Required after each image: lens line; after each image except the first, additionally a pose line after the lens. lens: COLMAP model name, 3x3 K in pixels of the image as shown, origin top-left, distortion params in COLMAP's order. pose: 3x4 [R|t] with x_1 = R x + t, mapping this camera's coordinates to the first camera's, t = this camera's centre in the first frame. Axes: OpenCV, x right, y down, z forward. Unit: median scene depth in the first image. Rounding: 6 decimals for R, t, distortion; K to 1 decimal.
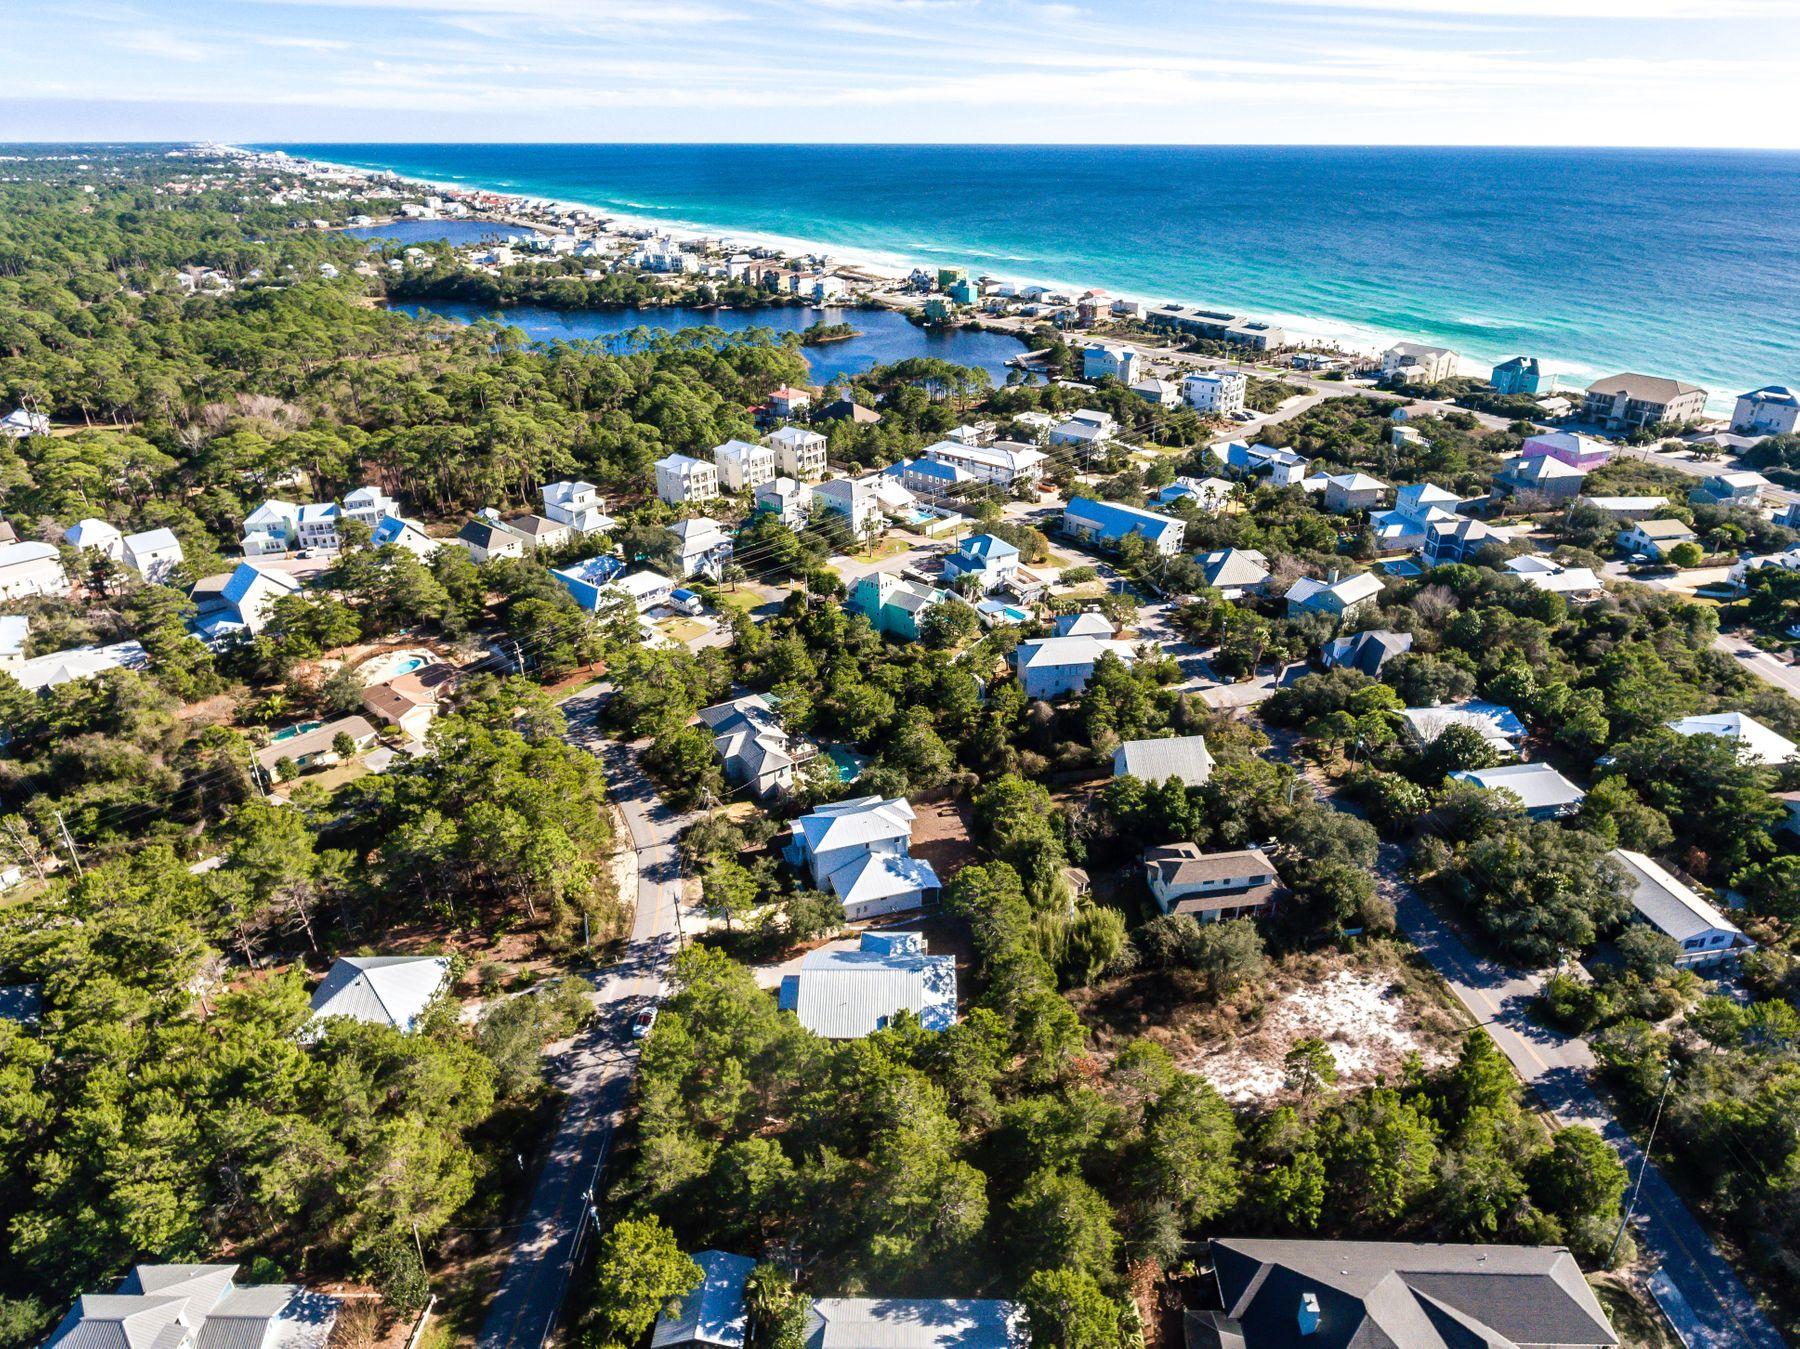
lens RADIAL K [[1082.5, 0, 896.0], [0, 1082.5, 609.0], [0, 0, 1]] dist [0.000753, -0.000339]
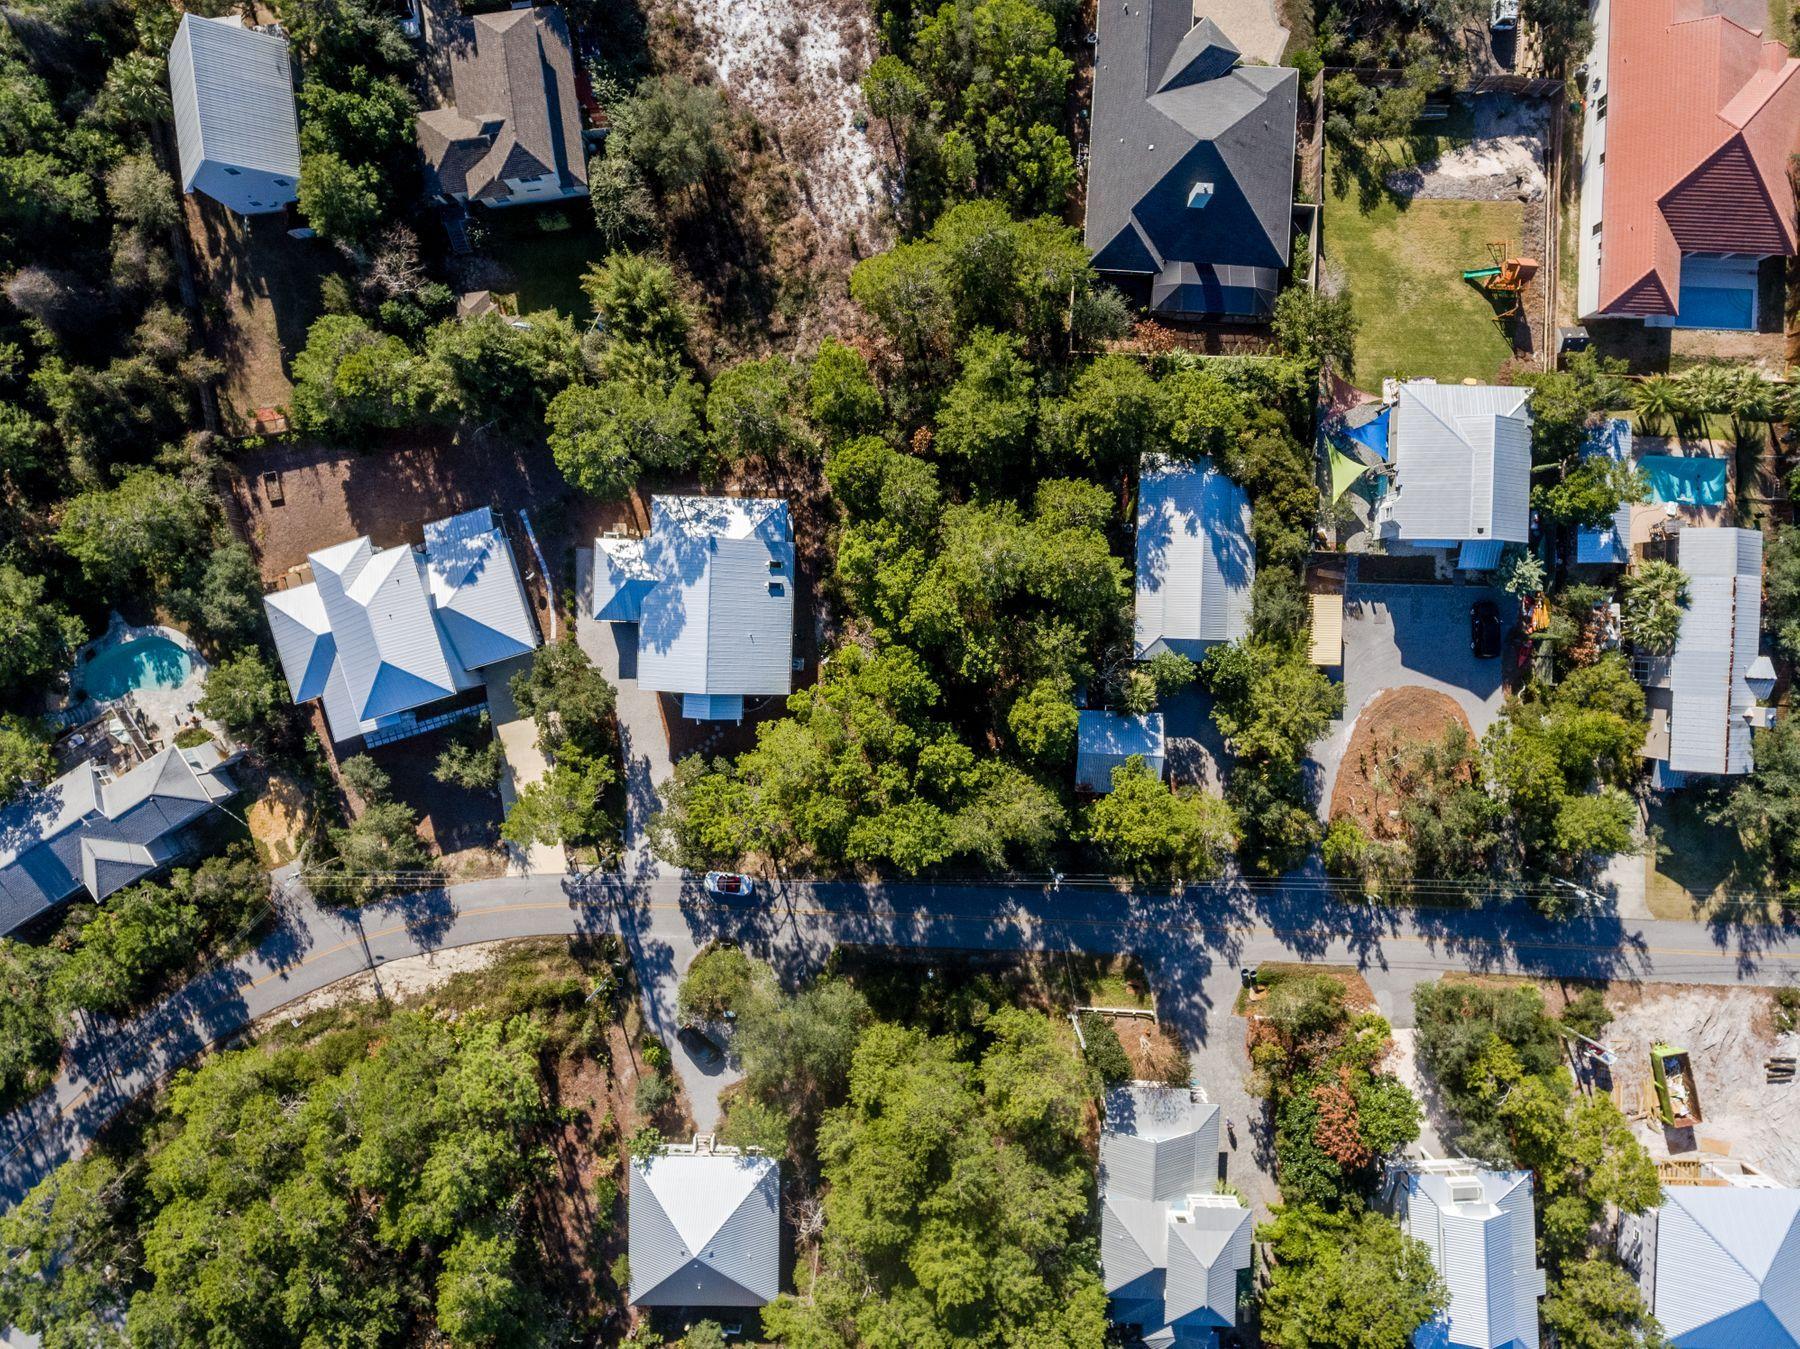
lens RADIAL K [[1077.0, 0, 908.5], [0, 1077.0, 648.9], [0, 0, 1]] dist [0.001464, -0.003000]
pose [[0.006790, -0.999908, -0.011714, -0.030235], [0.398263, -0.008041, 0.917236, -0.210898], [-0.917246, -0.010894, 0.398172, 0.370892]]
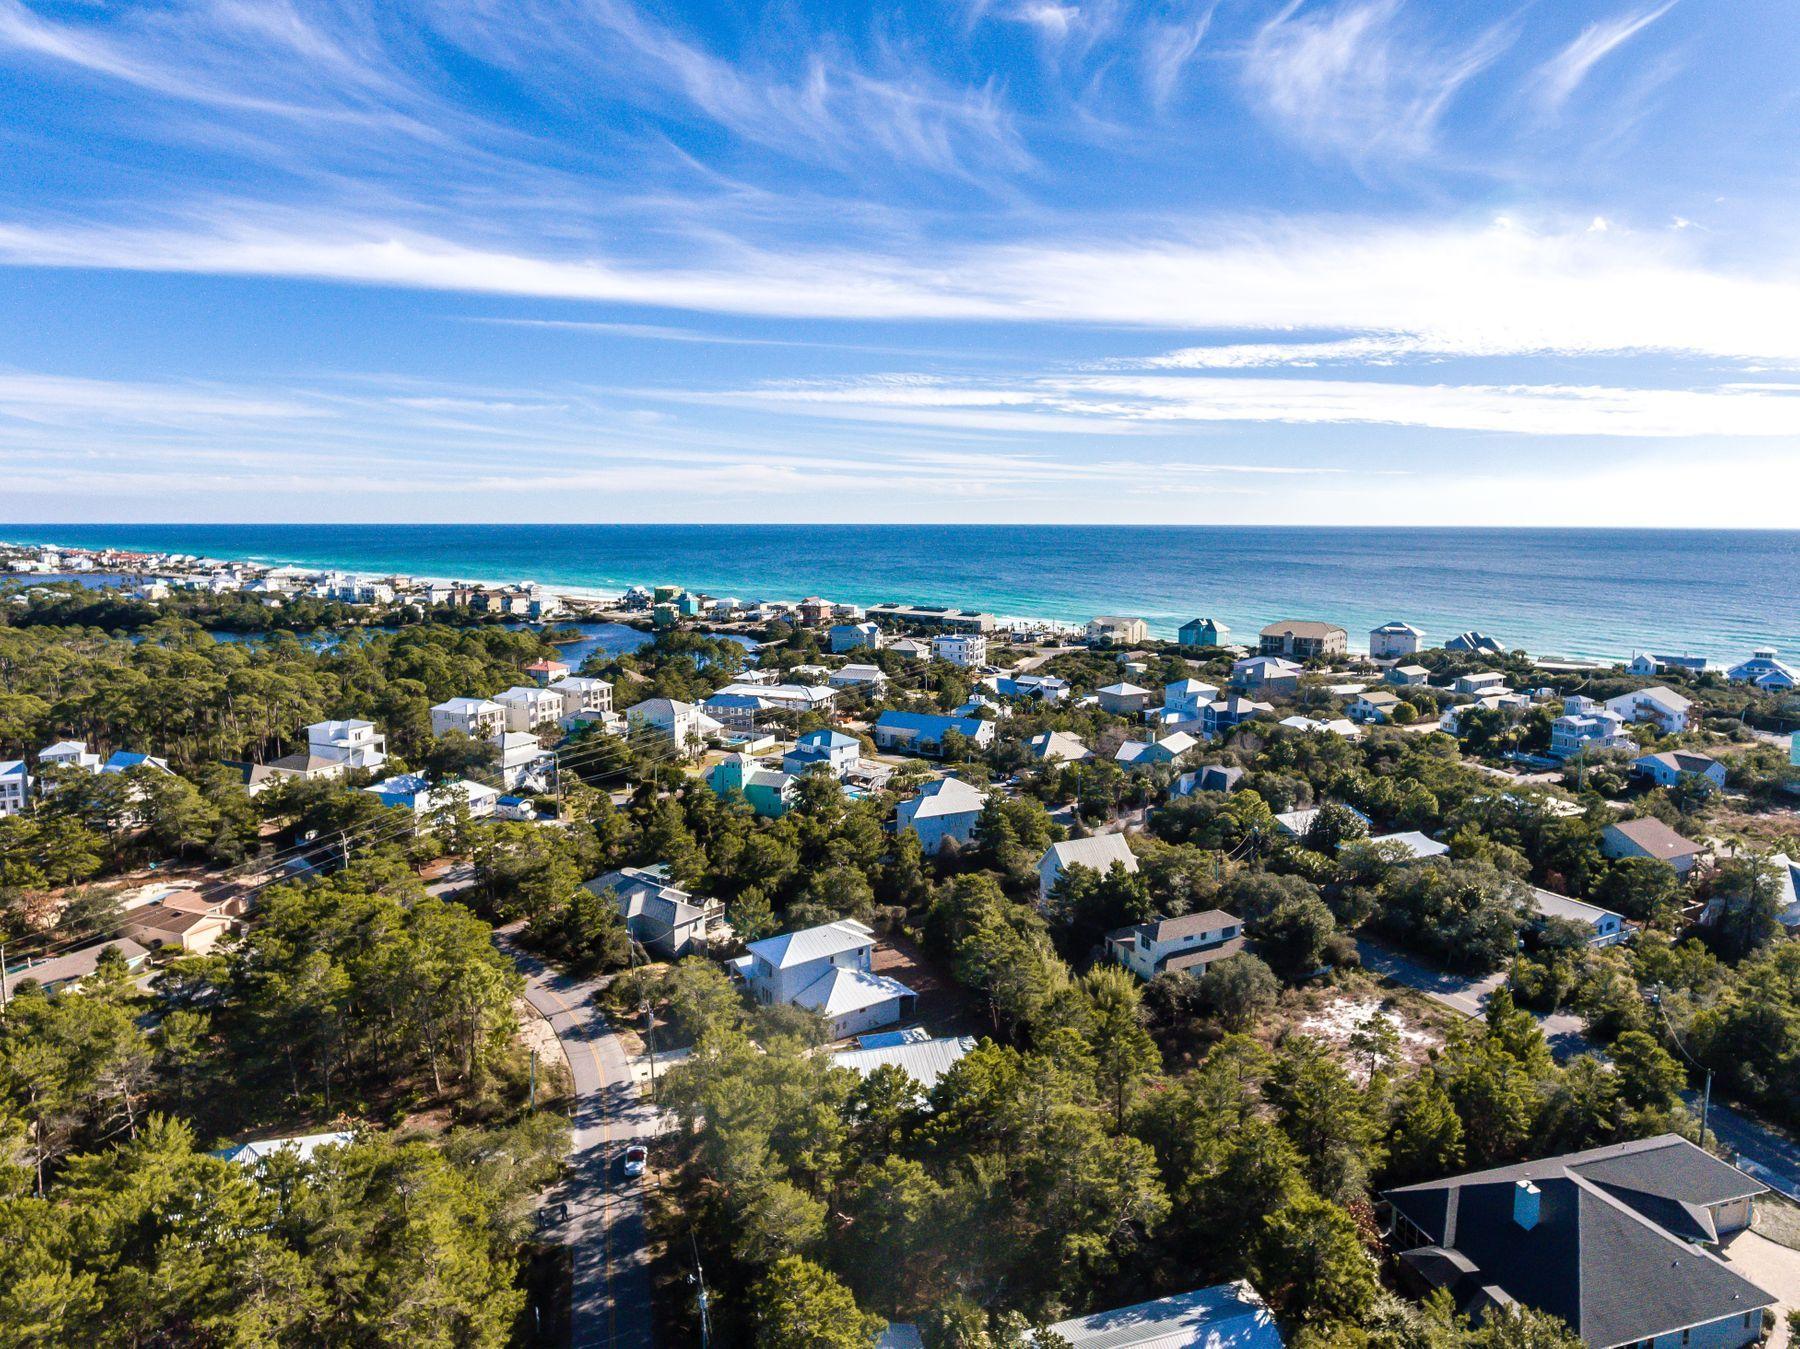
lens RADIAL K [[1073.3, 0, 891.6], [0, 1073.3, 605.4], [0, 0, 1]] dist [0.000043, 0.002243]
pose [[0.957040, -0.013966, 0.289618, -0.184749], [0.105974, 0.946585, -0.304543, 0.170457], [-0.269895, 0.322152, 0.907400, 0.057788]]
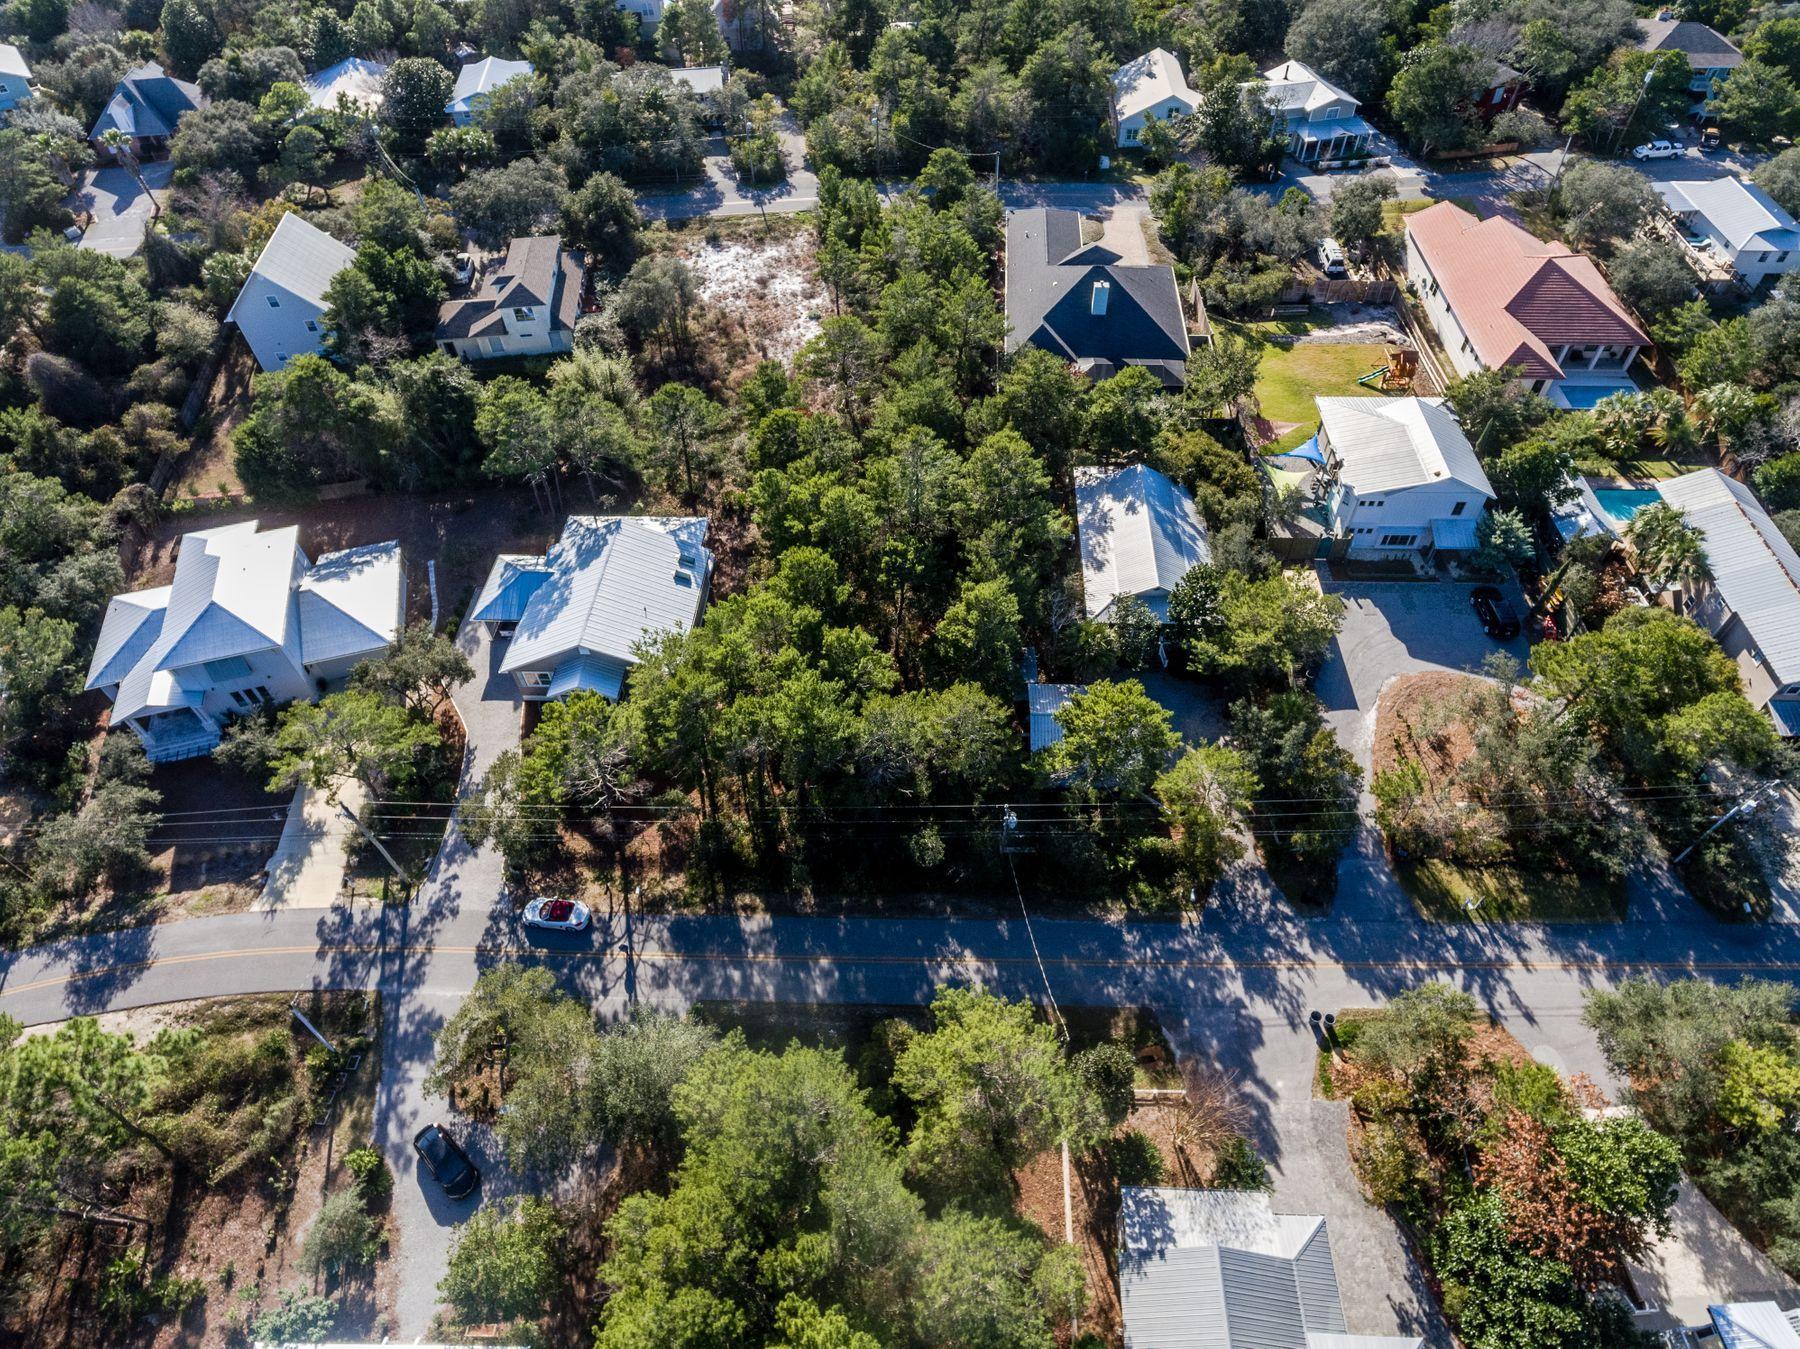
lens RADIAL K [[1077.0, 0, 908.5], [0, 1077.0, 648.9], [0, 0, 1]] dist [0.001464, -0.003000]
pose [[0.020359, -0.739075, 0.673315, -0.344071], [0.404901, 0.621850, 0.670341, -0.012571], [-0.914134, 0.258978, 0.311913, 0.409367]]
